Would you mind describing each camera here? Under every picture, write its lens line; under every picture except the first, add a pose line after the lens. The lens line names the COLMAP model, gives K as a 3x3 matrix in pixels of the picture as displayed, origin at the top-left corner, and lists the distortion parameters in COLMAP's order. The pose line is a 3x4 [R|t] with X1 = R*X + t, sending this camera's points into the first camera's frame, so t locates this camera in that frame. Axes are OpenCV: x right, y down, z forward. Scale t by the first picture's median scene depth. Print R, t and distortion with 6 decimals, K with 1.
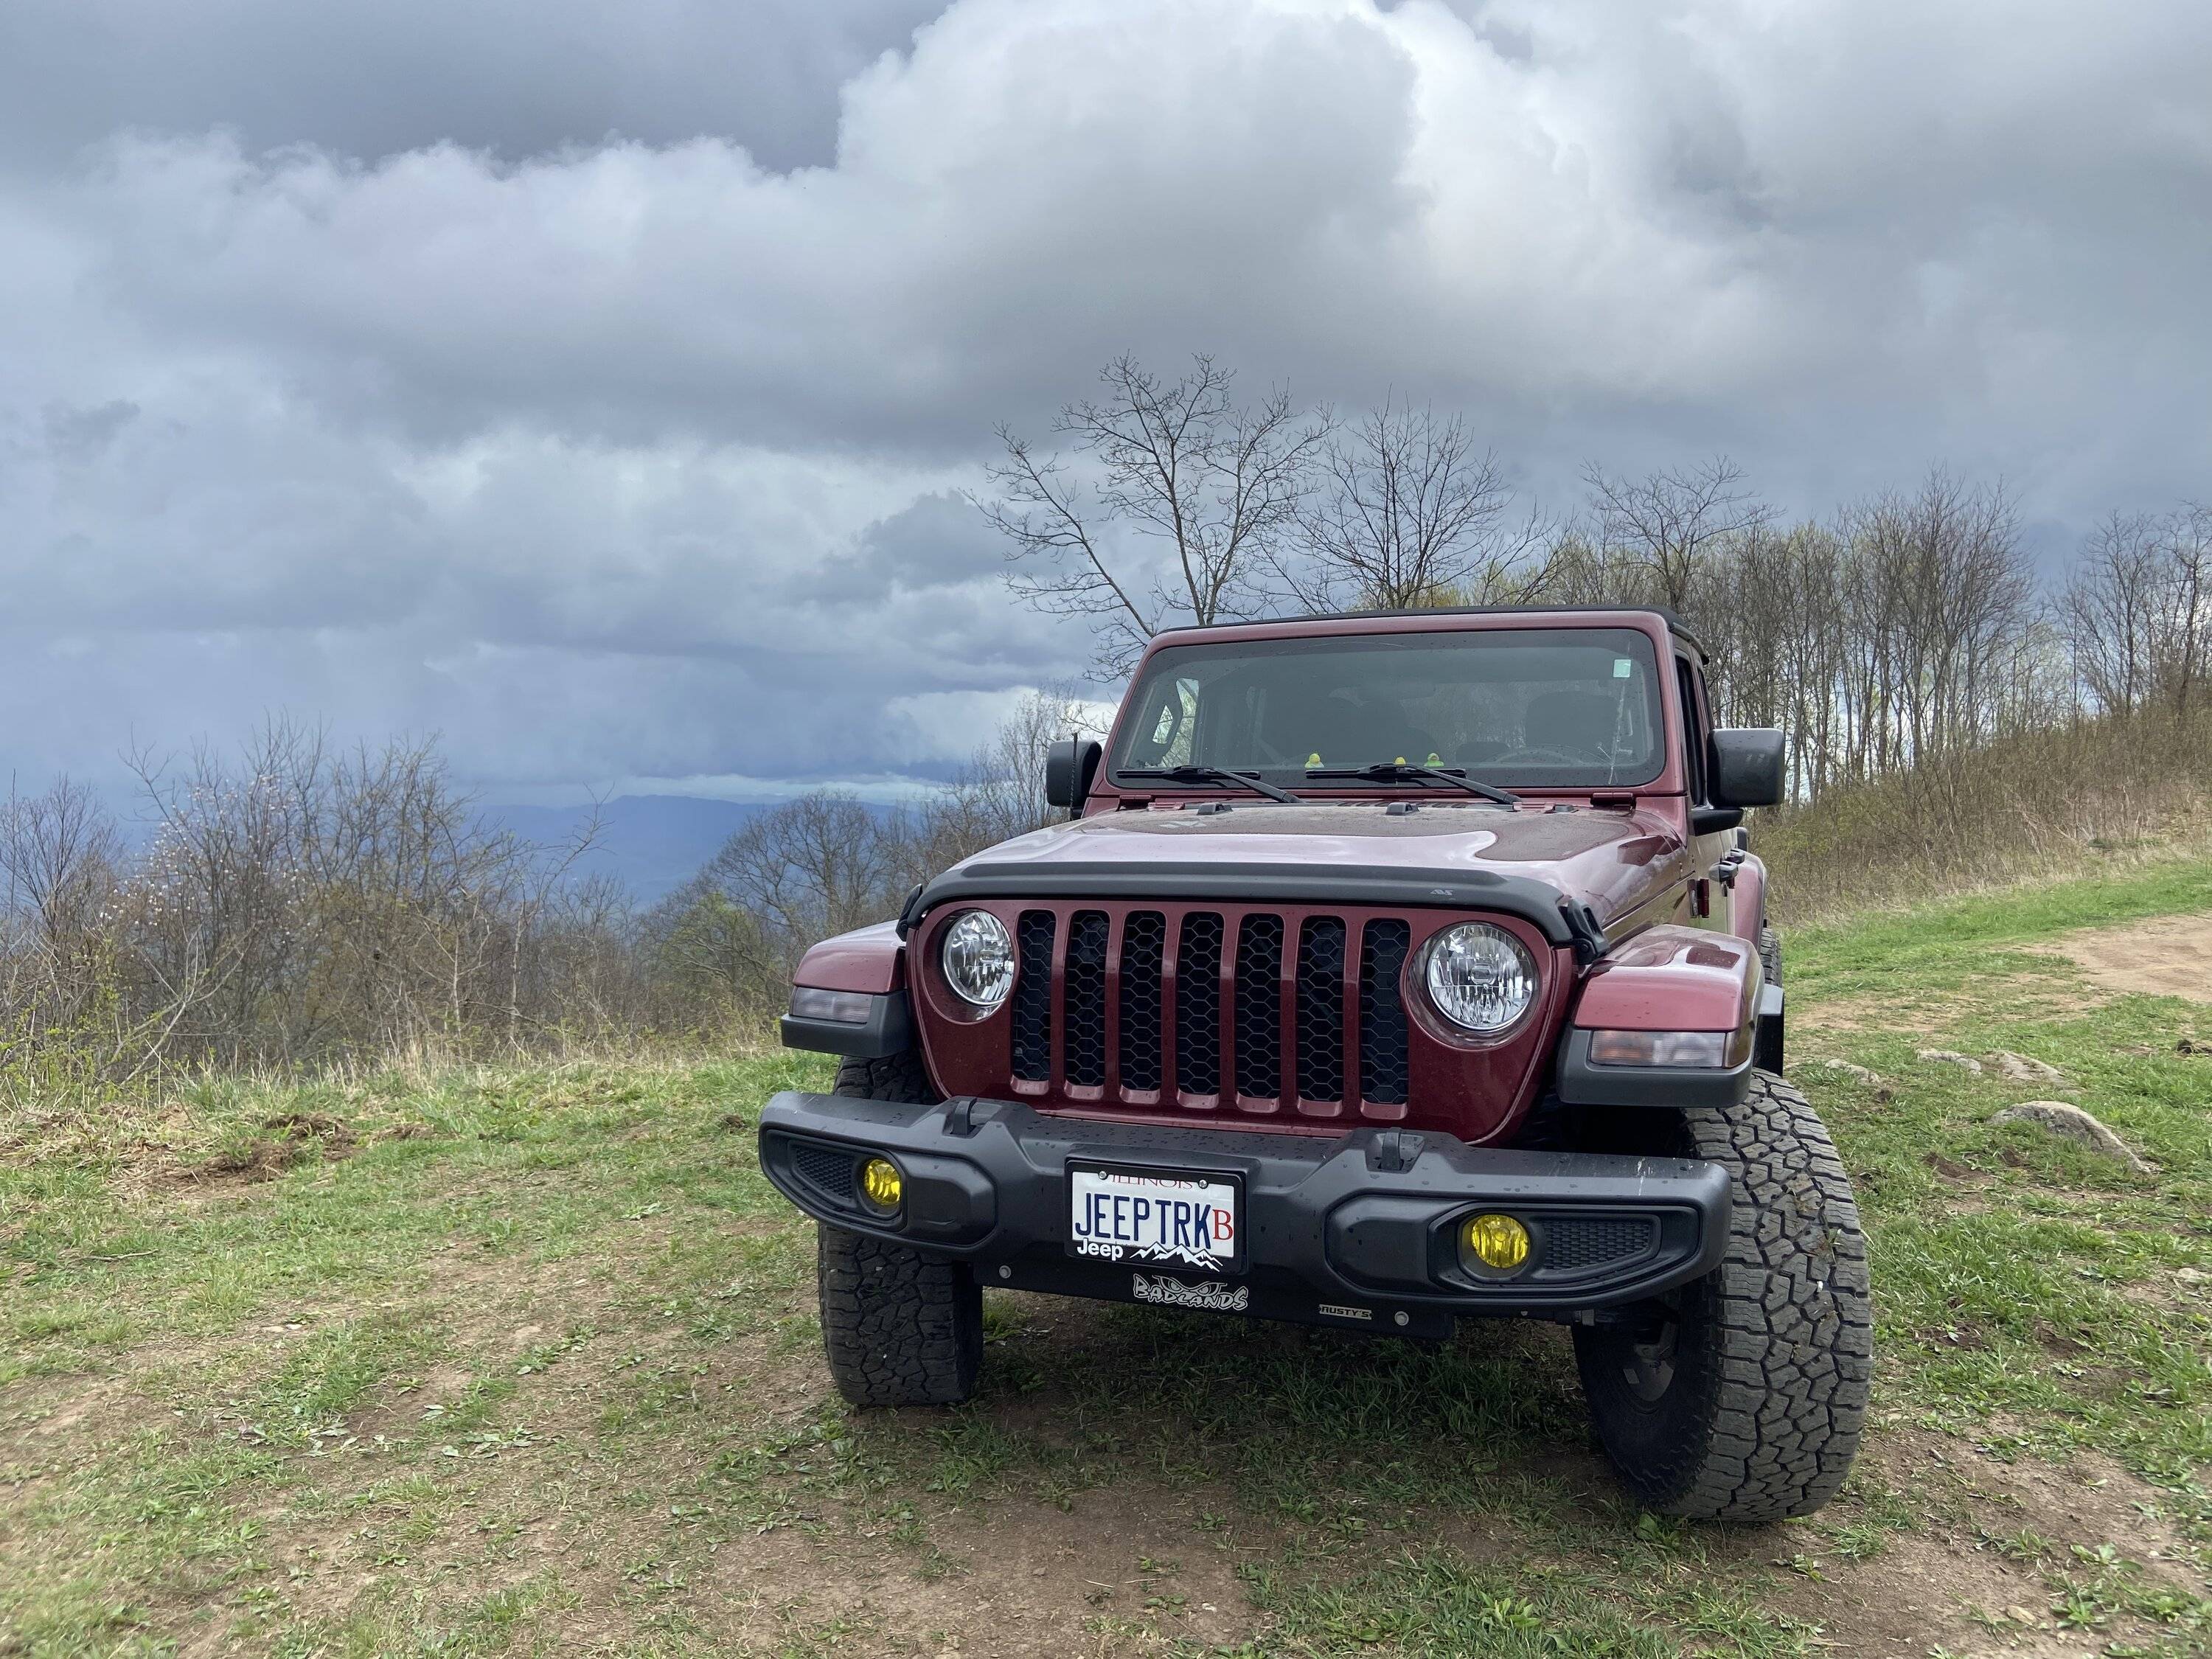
lens RADIAL K [[1680.5, 0, 1102.0], [0, 1680.5, 830.4], [0, 0, 1]] dist [0.074872, -0.003109]
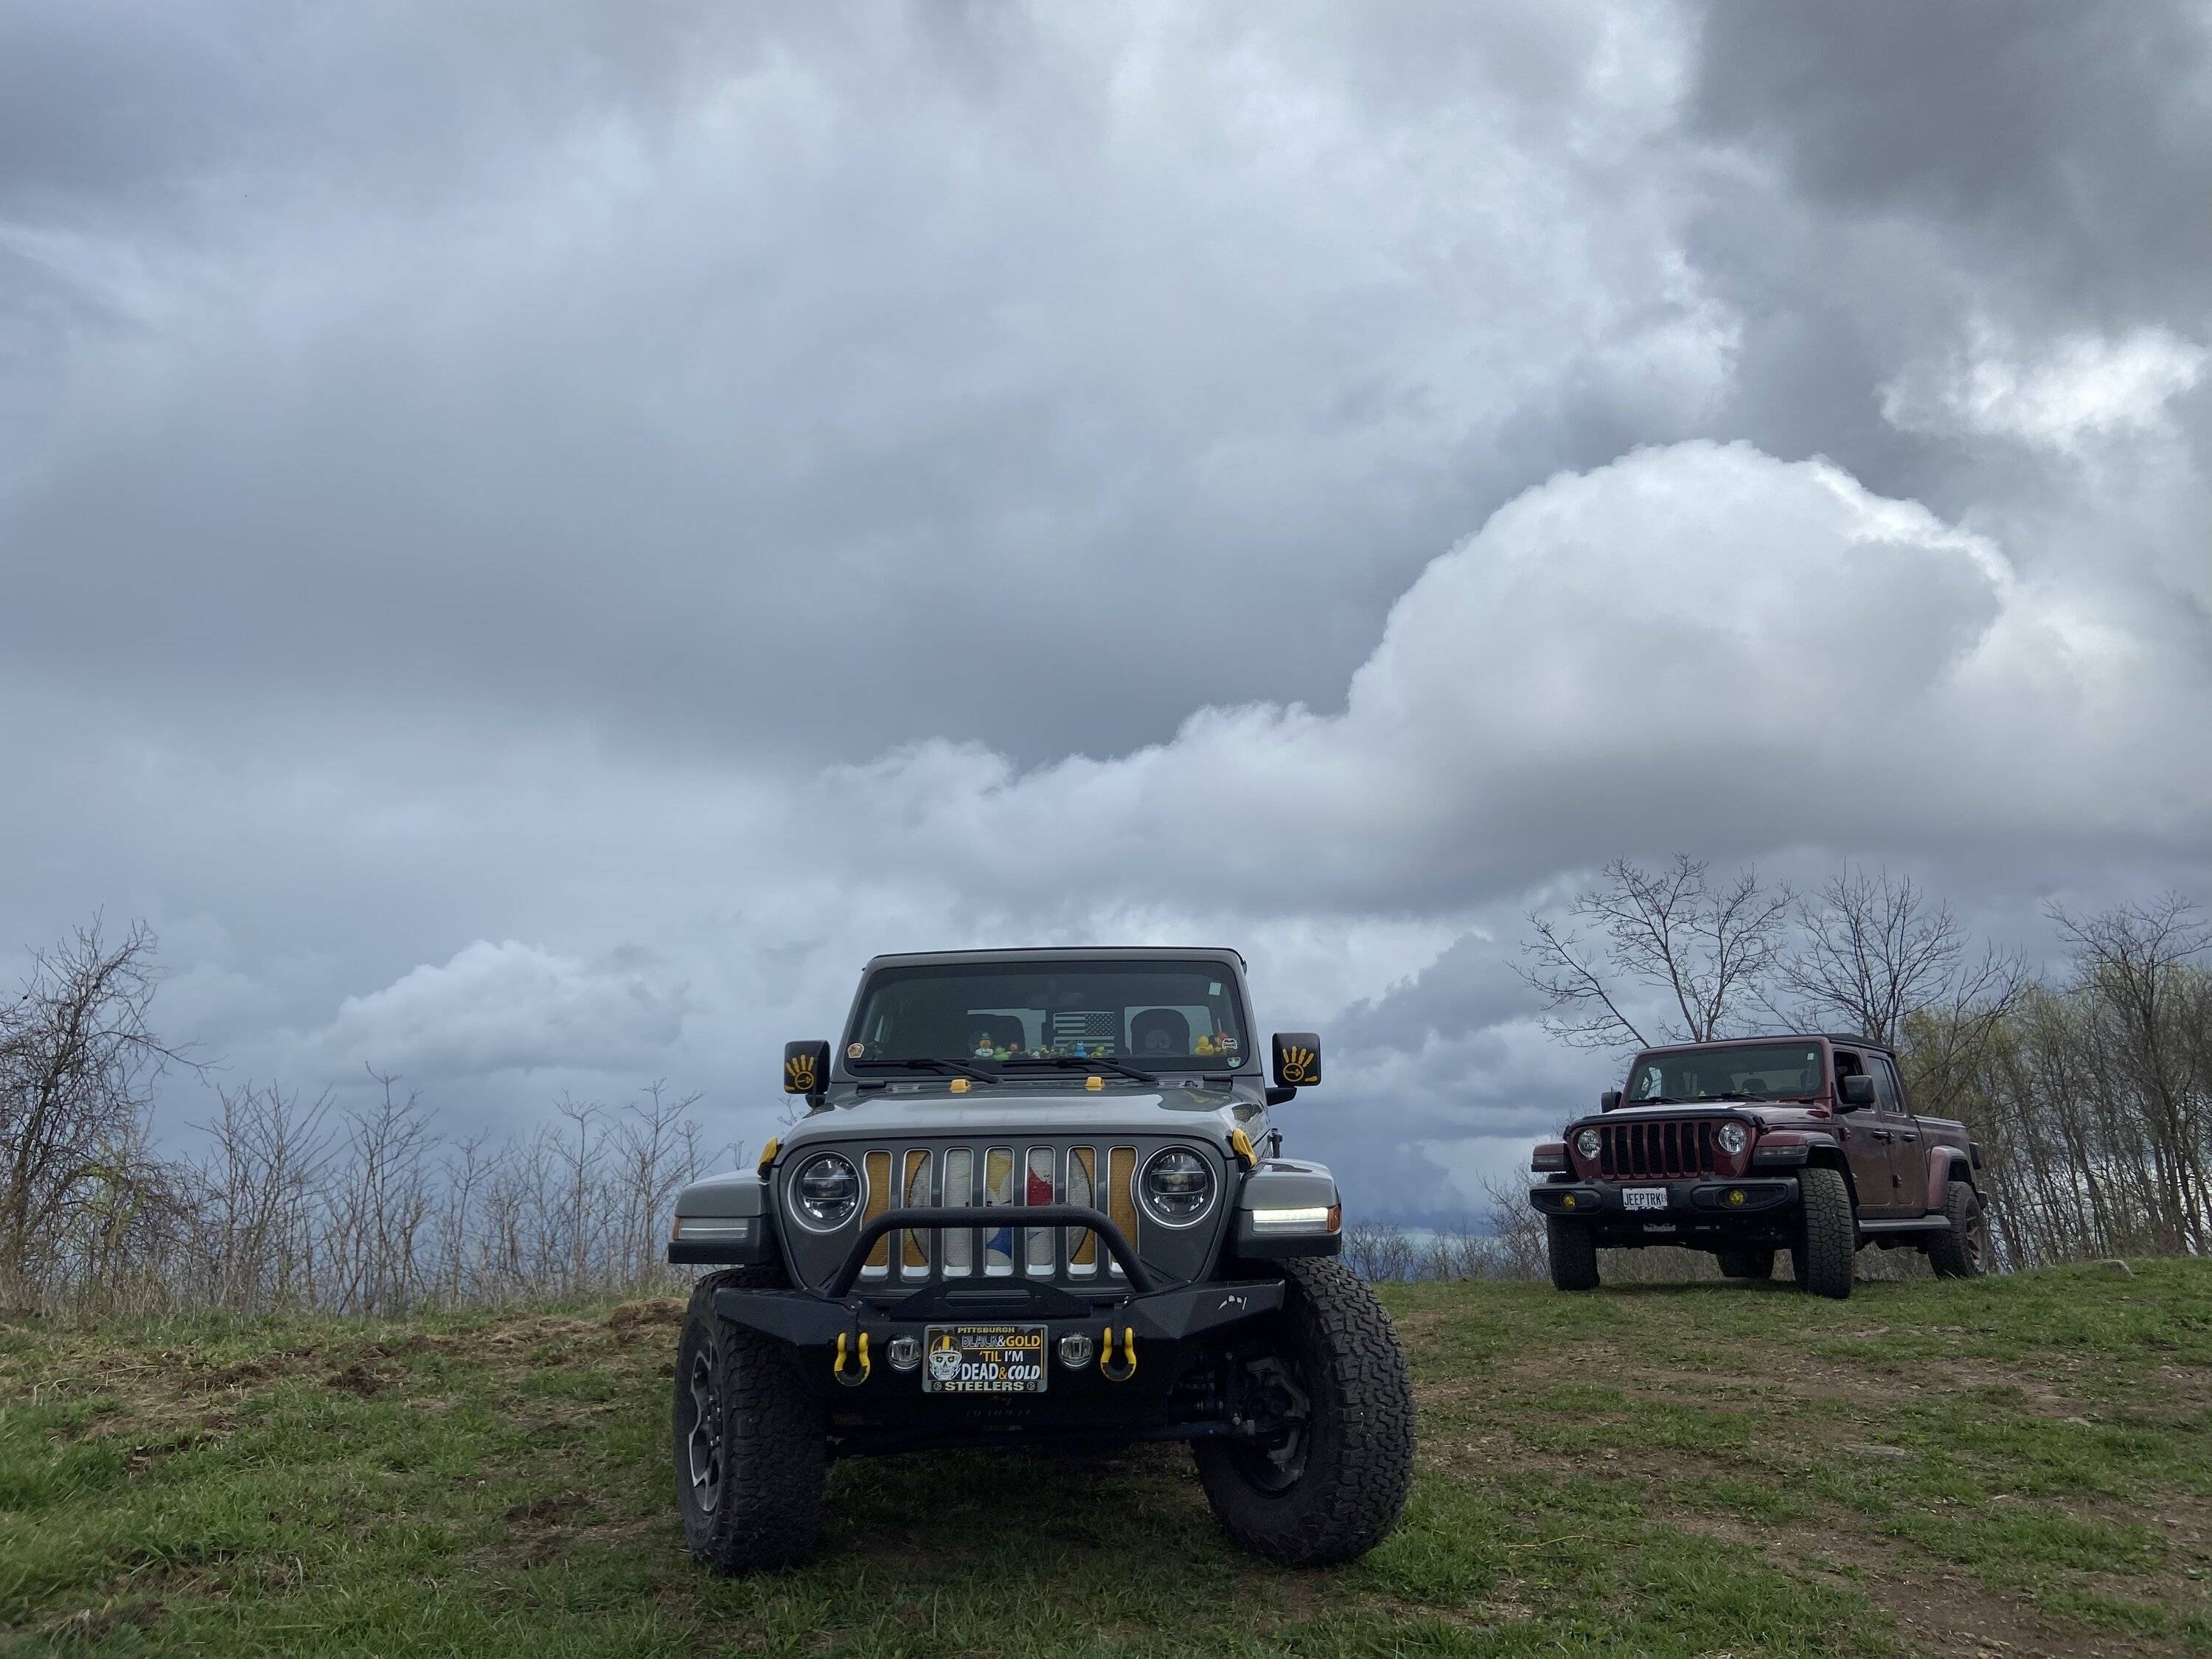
lens RADIAL K [[1680.5, 0, 1104.2], [0, 1680.5, 822.7], [0, 0, 1]] dist [0.074872, -0.003109]
pose [[0.956027, -0.083354, -0.281185, 0.001406], [0.006150, 0.964248, -0.264931, 0.051702], [0.293216, 0.251552, 0.922359, -0.388114]]
